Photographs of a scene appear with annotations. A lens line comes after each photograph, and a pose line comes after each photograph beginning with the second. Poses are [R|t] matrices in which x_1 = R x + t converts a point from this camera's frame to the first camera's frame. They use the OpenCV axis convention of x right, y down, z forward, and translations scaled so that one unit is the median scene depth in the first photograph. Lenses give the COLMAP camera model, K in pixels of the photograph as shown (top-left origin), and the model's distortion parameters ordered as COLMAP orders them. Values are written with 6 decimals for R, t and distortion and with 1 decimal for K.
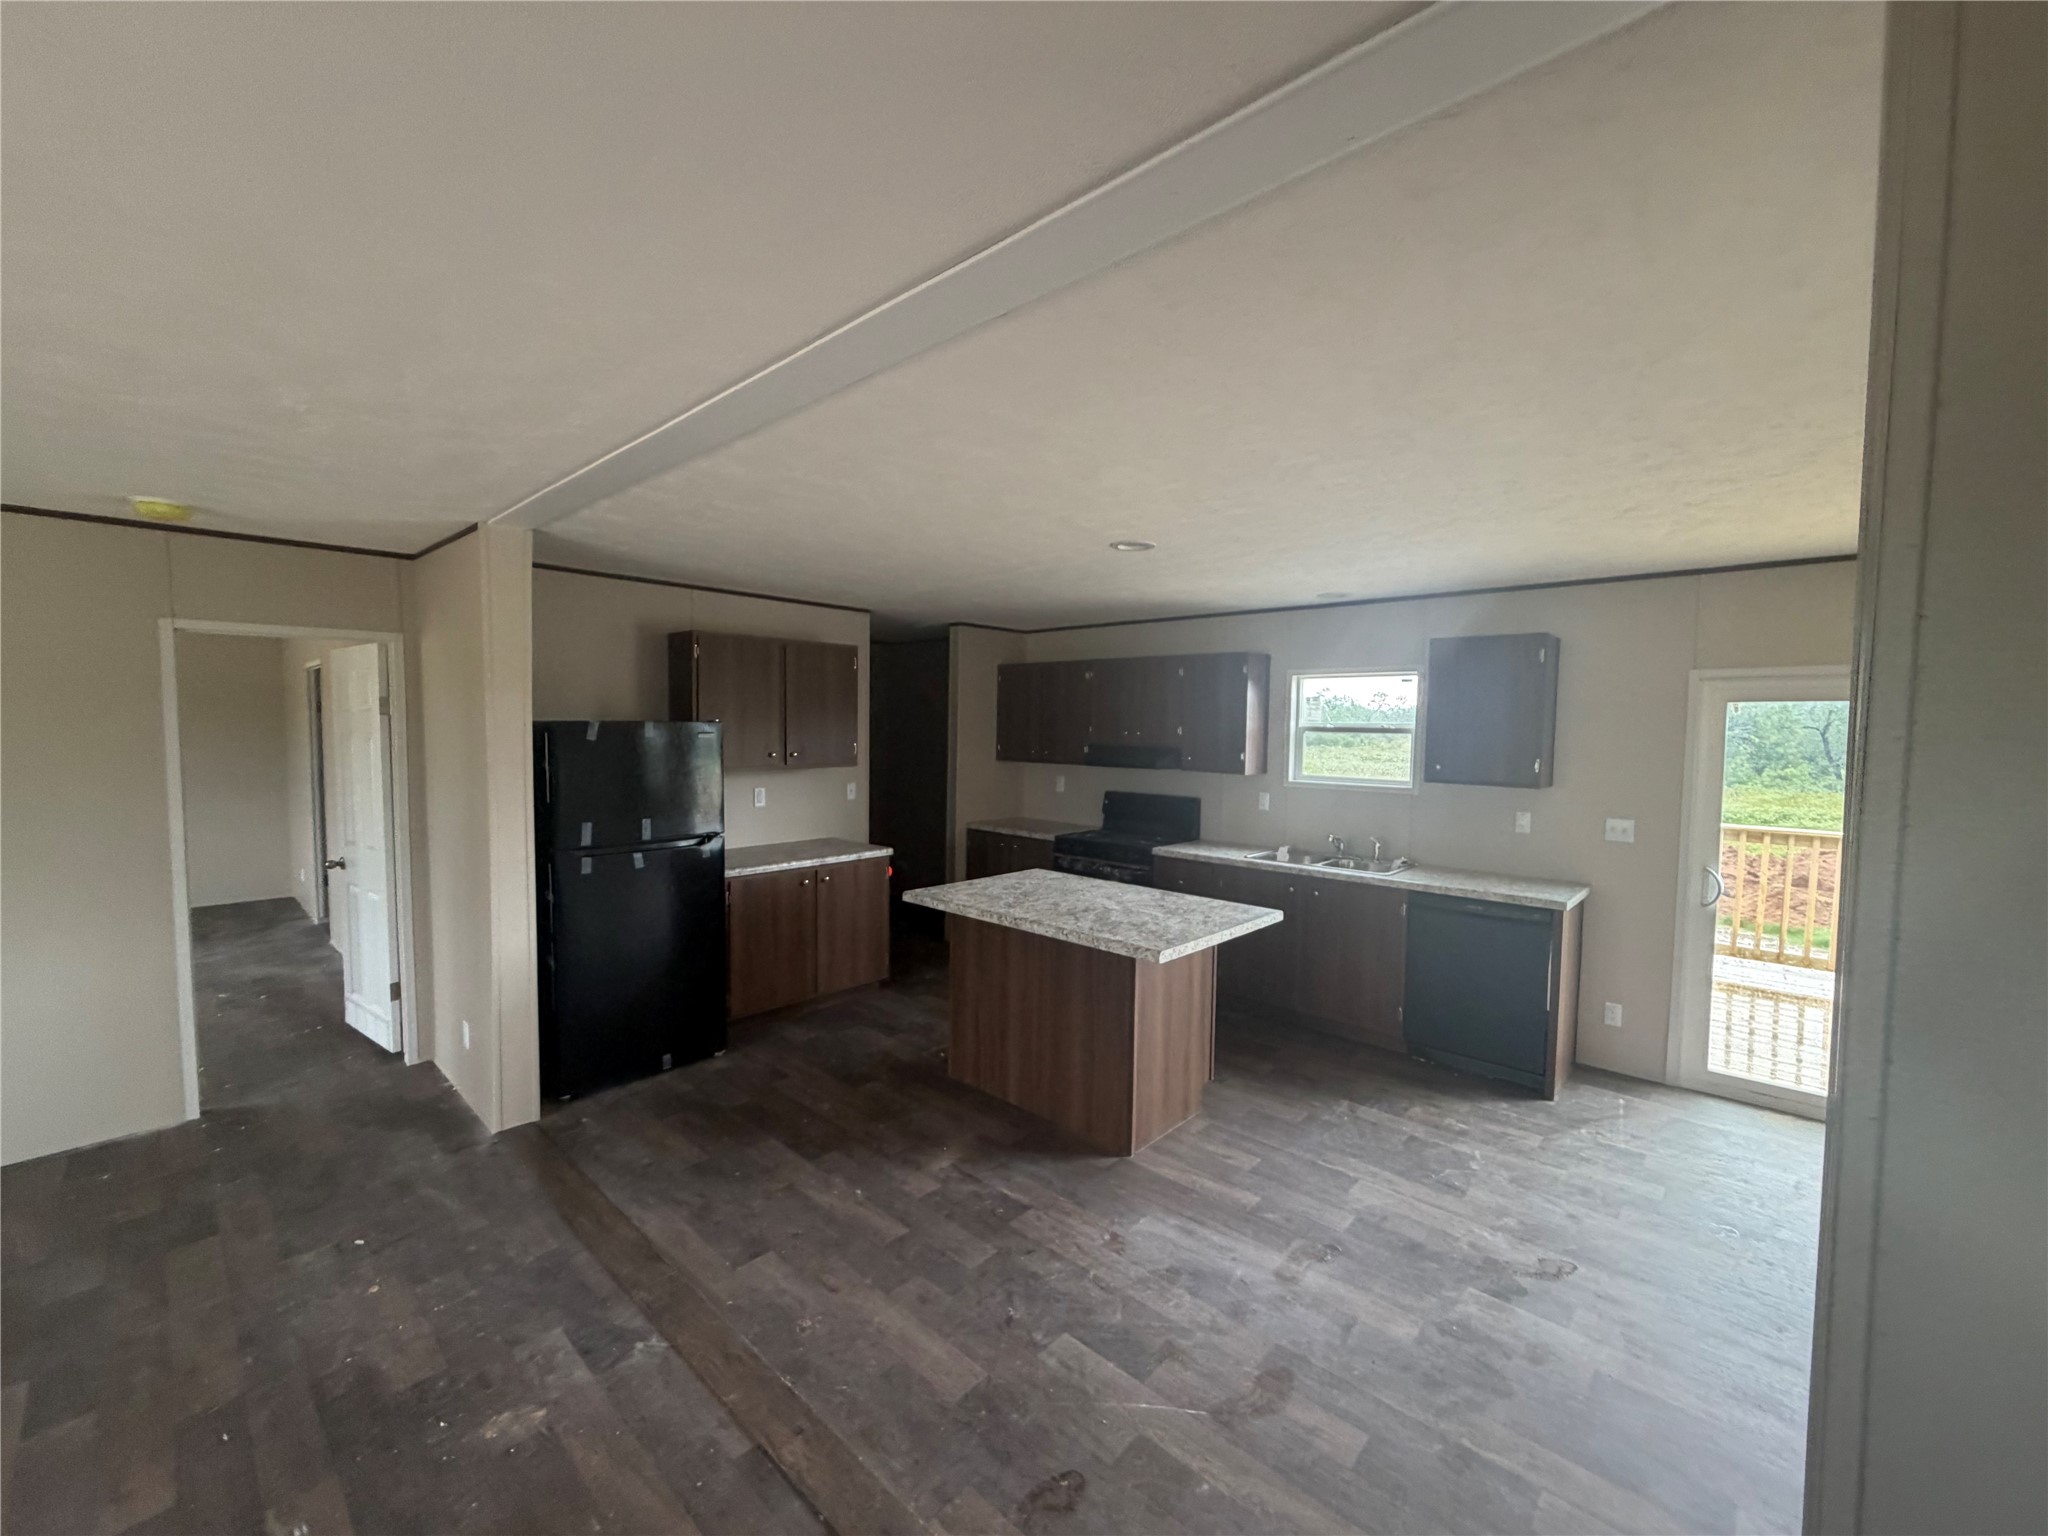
lens RADIAL K [[787.4, 0, 1024.0], [0, 787.4, 768.0], [0, 0, 1]] dist [0.000510, -0.000086]
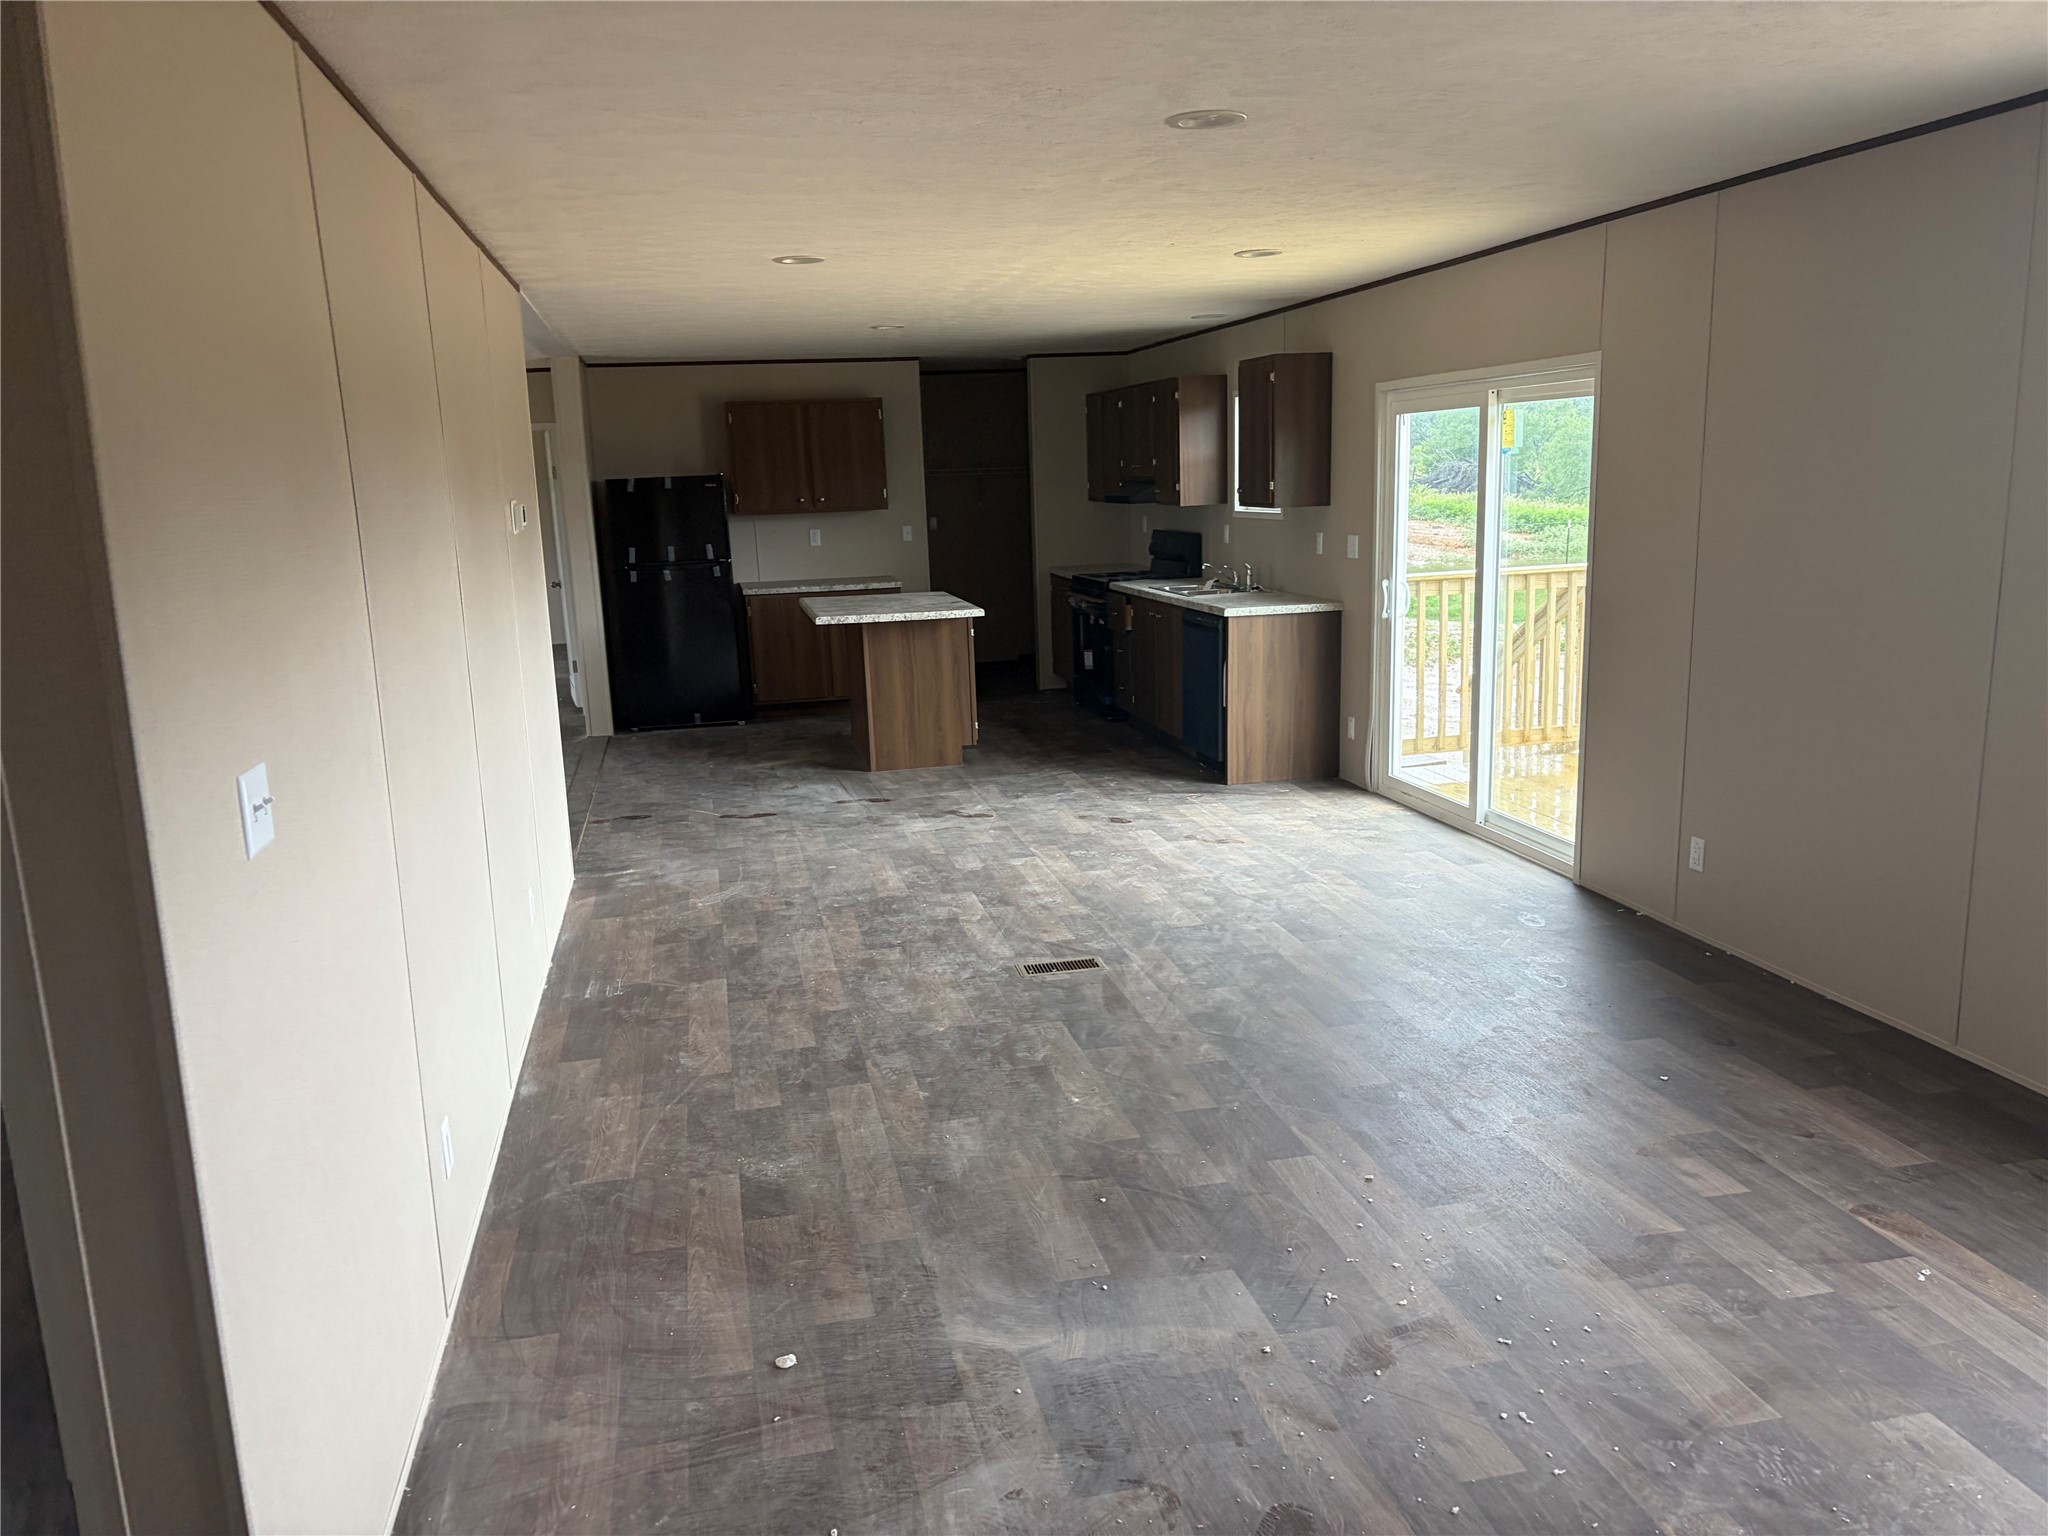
lens RADIAL K [[1534.4, 0, 1024.0], [0, 1534.4, 768.0], [0, 0, 1]] dist [0.142884, 0.000832]
pose [[0.815504, 0.067365, -0.574817, 1.575172], [0.019923, 0.989346, 0.144211, 0.064124], [0.578408, -0.129057, 0.805474, -0.890258]]
